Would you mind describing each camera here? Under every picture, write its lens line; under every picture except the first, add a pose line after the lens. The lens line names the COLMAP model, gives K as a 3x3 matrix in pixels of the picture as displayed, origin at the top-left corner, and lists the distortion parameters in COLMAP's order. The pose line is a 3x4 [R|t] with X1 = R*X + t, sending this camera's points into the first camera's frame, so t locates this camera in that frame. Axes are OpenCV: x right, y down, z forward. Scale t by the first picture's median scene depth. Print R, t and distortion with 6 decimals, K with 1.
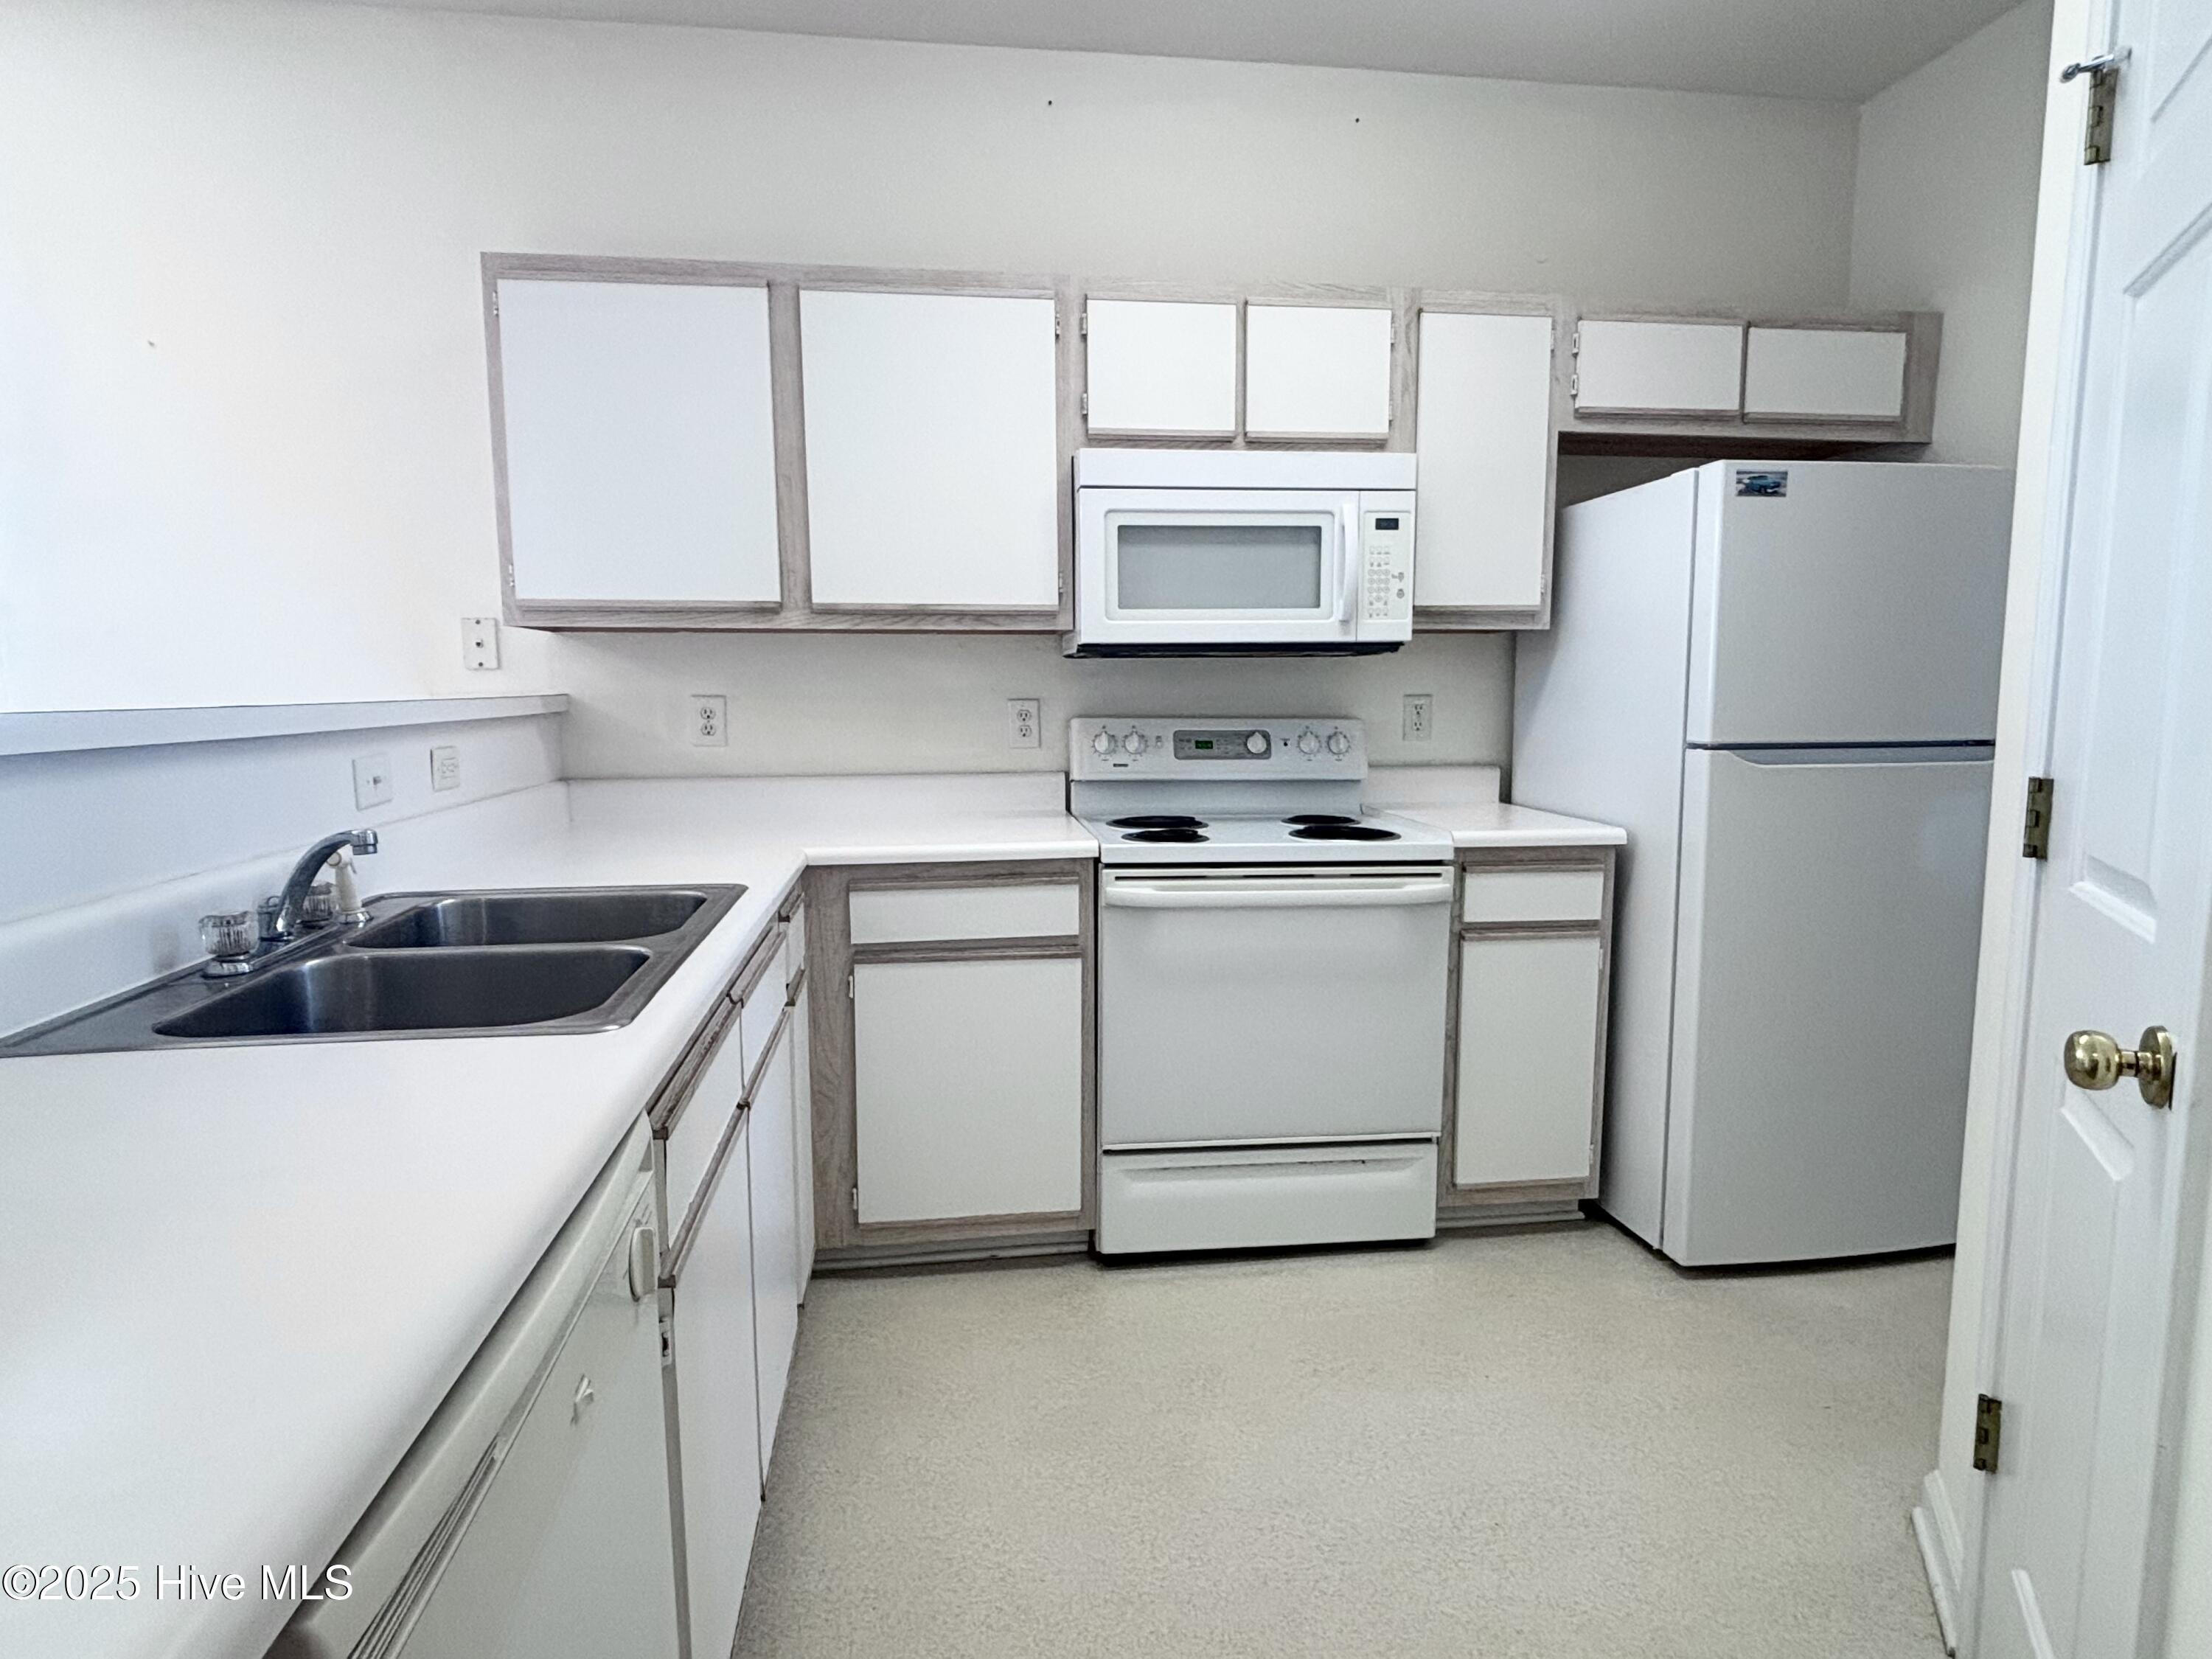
lens RADIAL K [[1178.6, 0, 1116.0], [0, 1178.6, 813.0], [0, 0, 1]] dist [-0.000437, -0.001137]
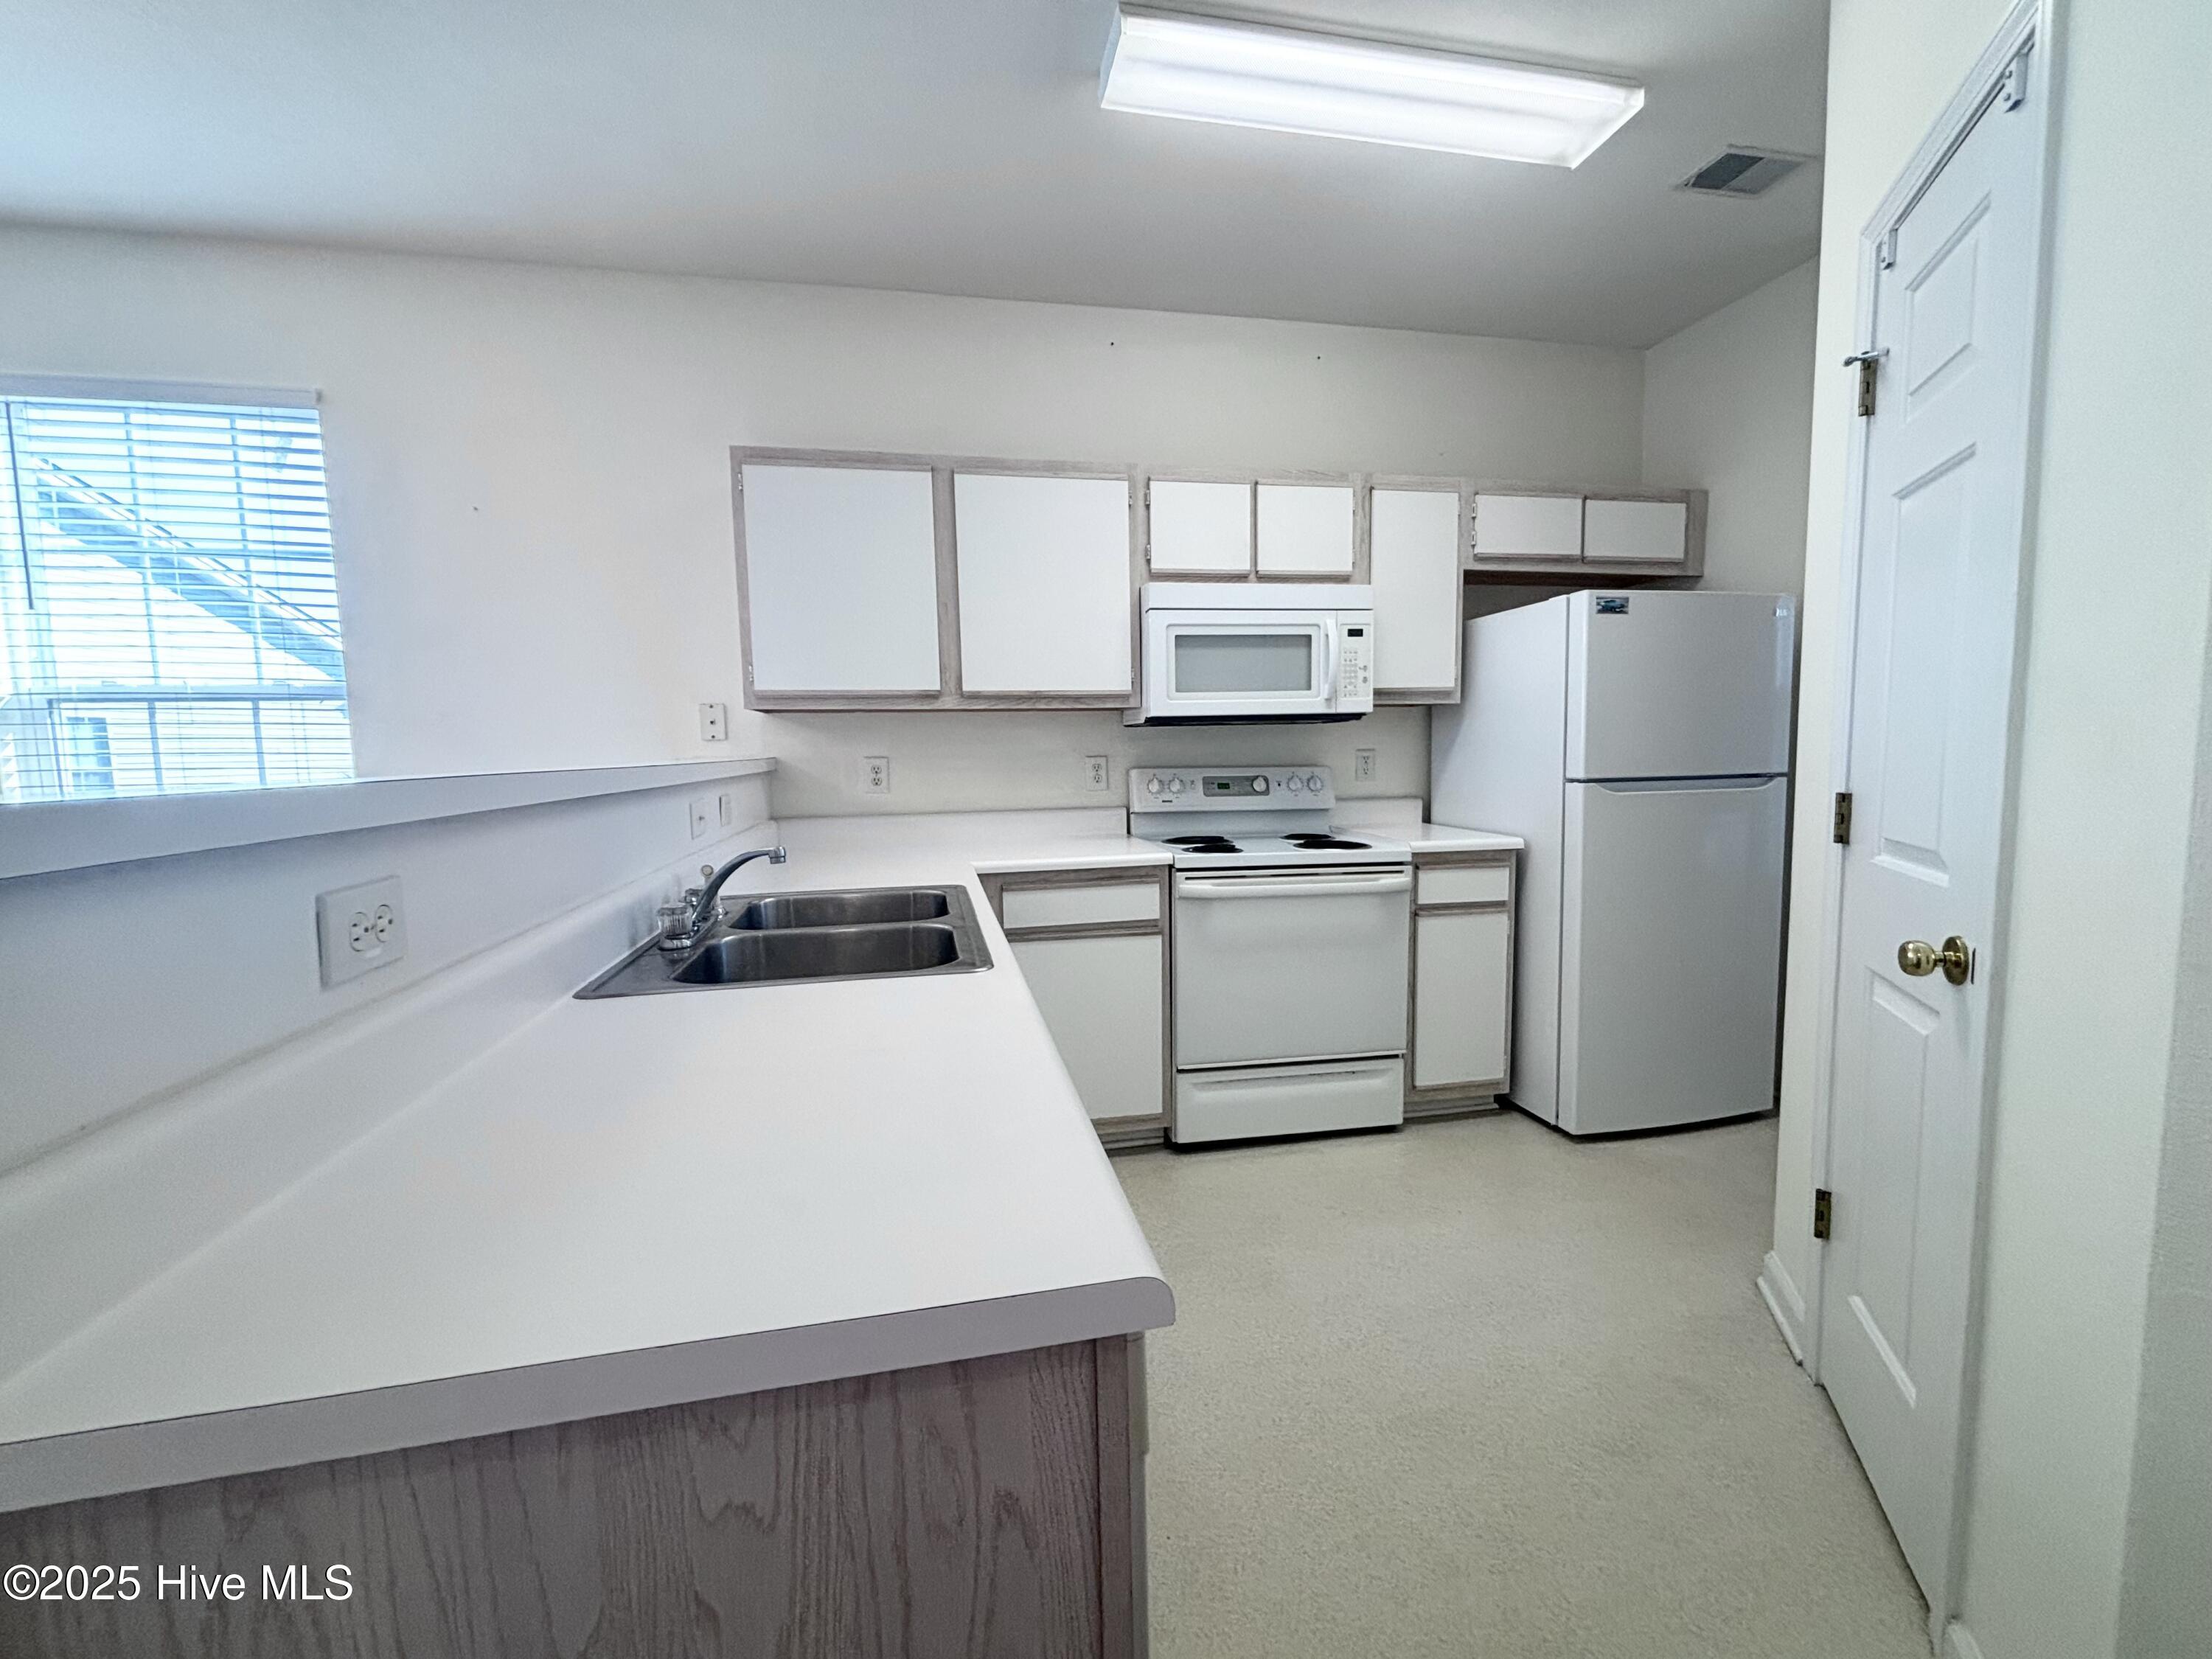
lens RADIAL K [[888.4, 0, 1101.5], [0, 888.4, 819.5], [0, 0, 1]] dist [0.002375, -0.002561]
pose [[0.998040, -0.018294, 0.059838, -0.160457], [0.019953, 0.999430, -0.027236, 0.010224], [-0.059305, 0.028377, 0.997836, -0.077878]]
